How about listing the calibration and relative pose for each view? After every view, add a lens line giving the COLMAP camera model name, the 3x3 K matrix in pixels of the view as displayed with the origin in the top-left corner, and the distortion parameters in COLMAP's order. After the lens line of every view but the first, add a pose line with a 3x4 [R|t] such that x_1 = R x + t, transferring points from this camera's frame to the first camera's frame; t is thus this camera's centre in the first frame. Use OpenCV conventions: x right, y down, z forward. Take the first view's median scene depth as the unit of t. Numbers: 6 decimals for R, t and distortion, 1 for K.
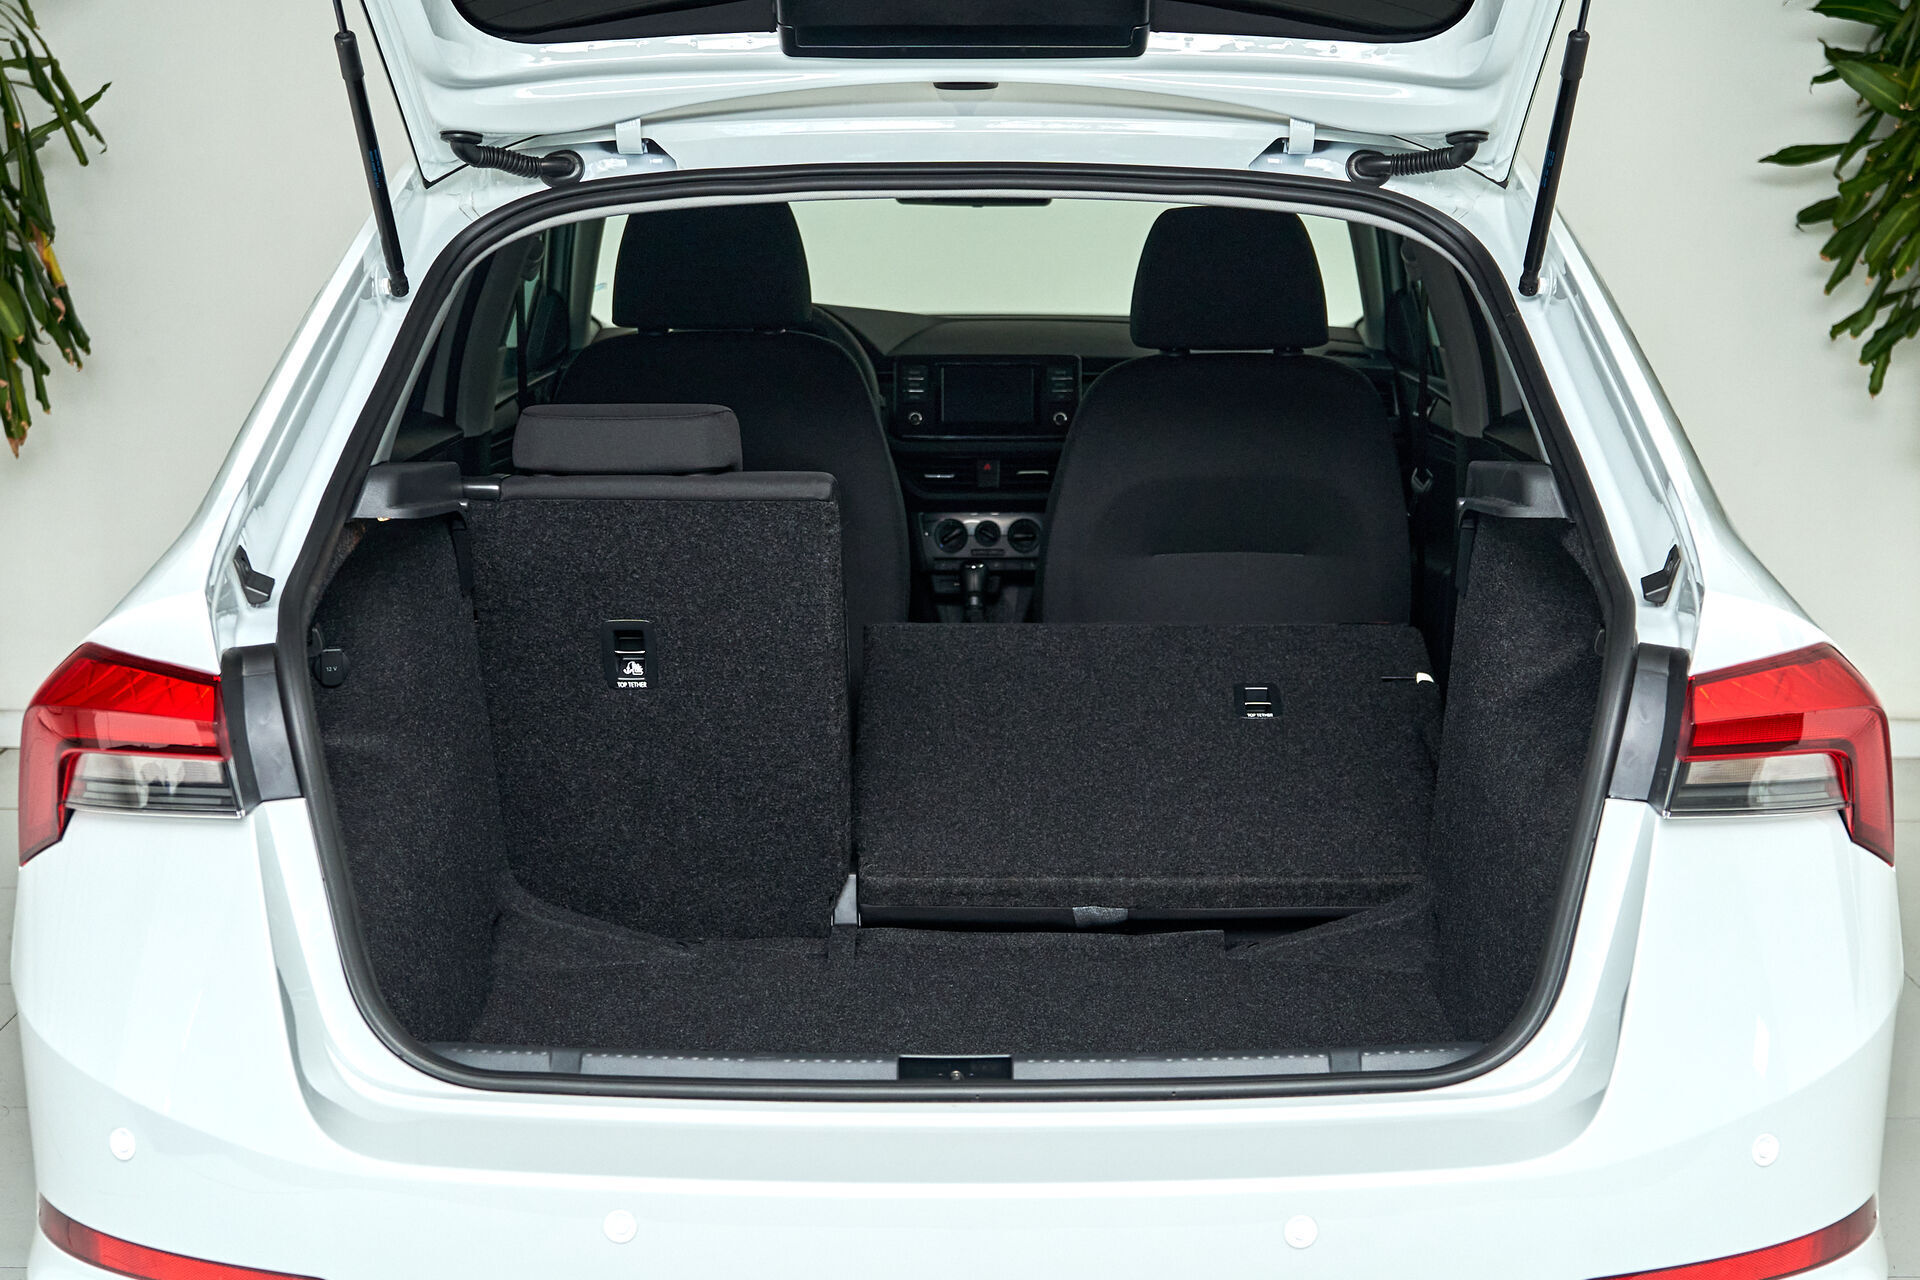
lens RADIAL K [[3313.8, 0, 949.7], [0, 3313.8, 647.7], [0, 0, 1]] dist [0.073999, 0.000000]
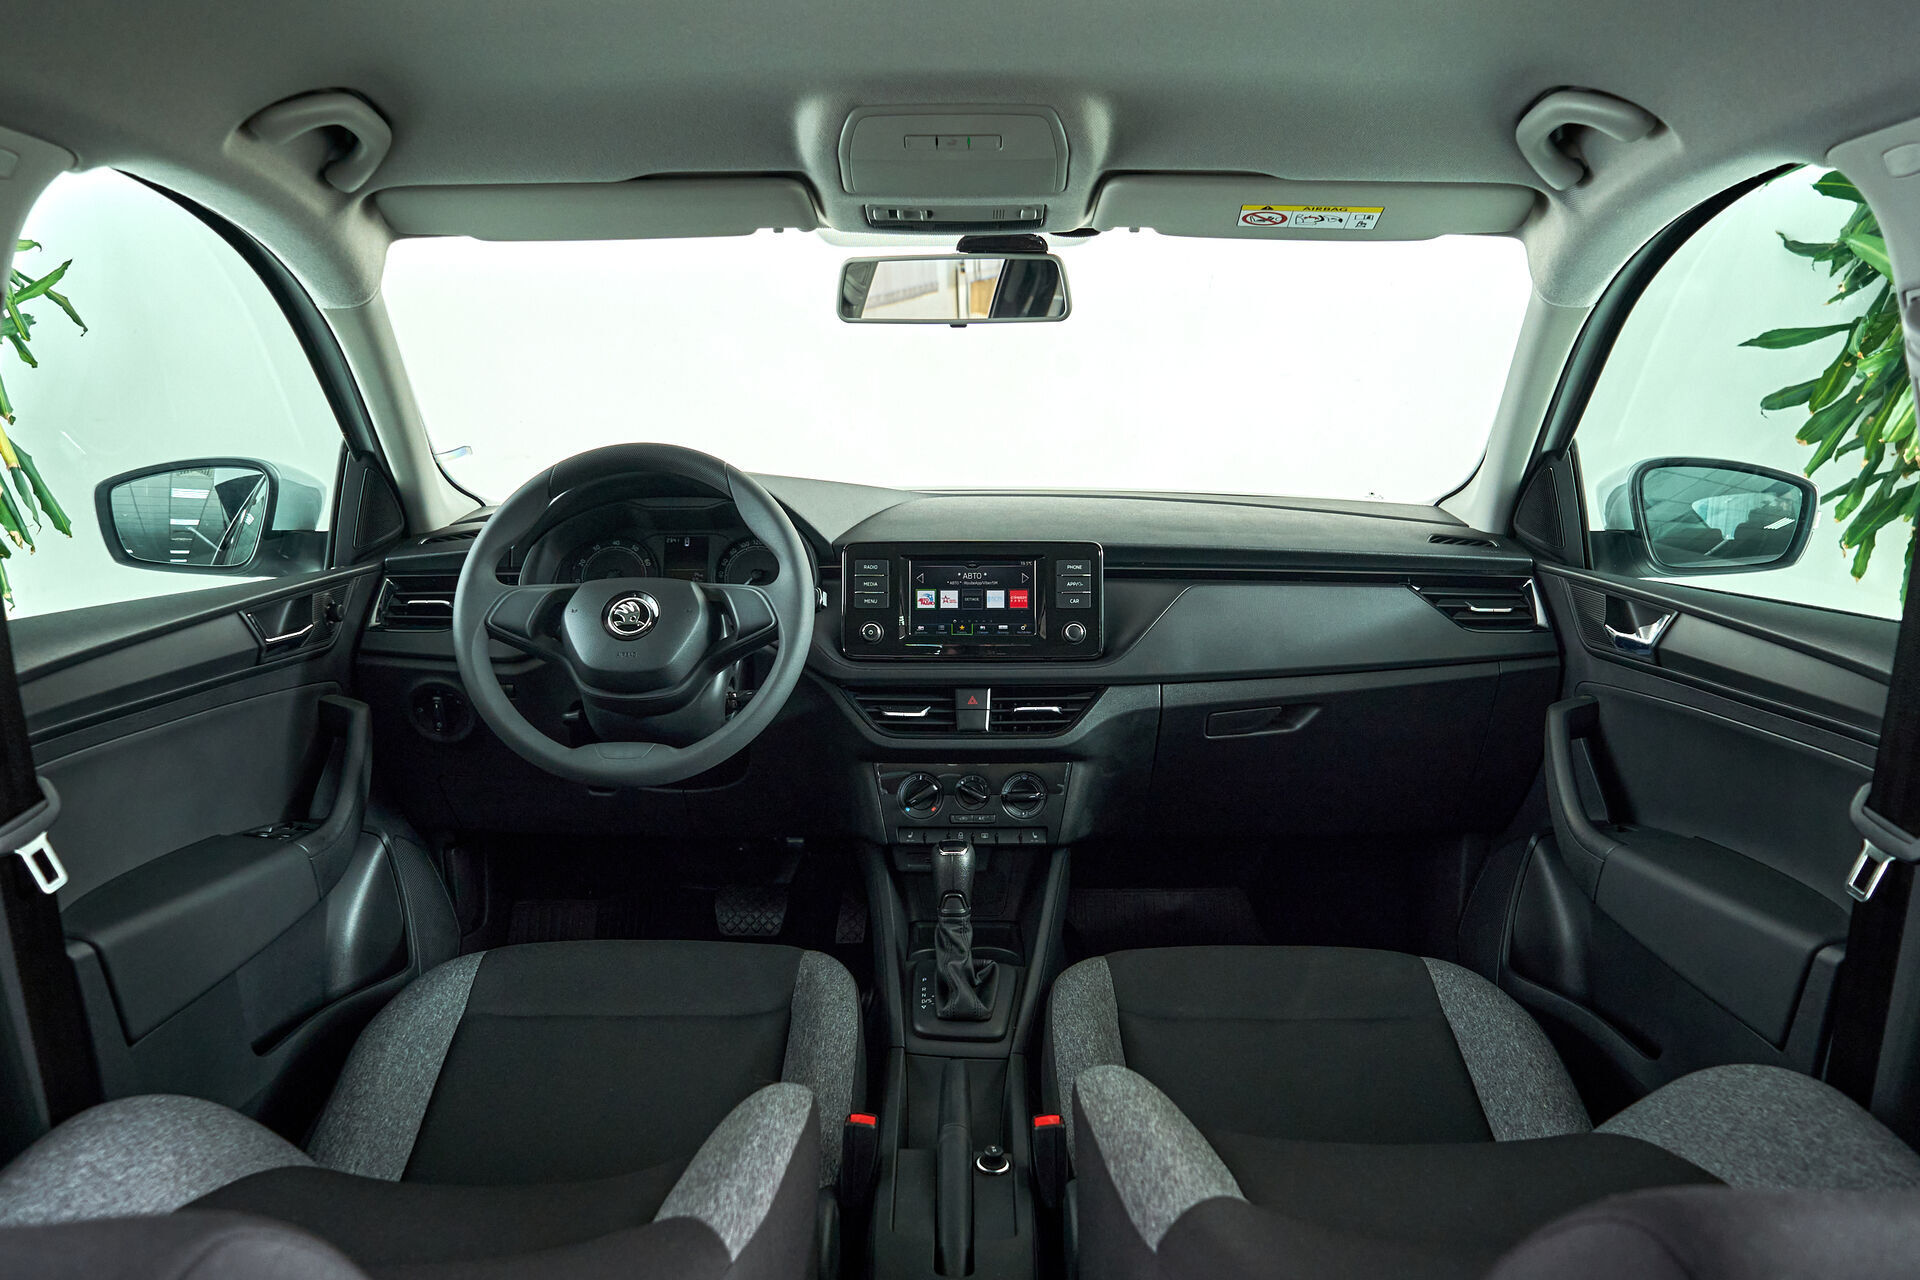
lens RADIAL K [[1570.4, 0, 959.5], [0, 1570.4, 636.4], [0, 0, 1]] dist [0.013804, -0.015393]
pose [[0.999935, 0.000336, 0.011375, 0.003837], [-0.000109, 0.999799, -0.020024, -0.049314], [-0.011380, 0.020021, 0.999735, 0.534422]]
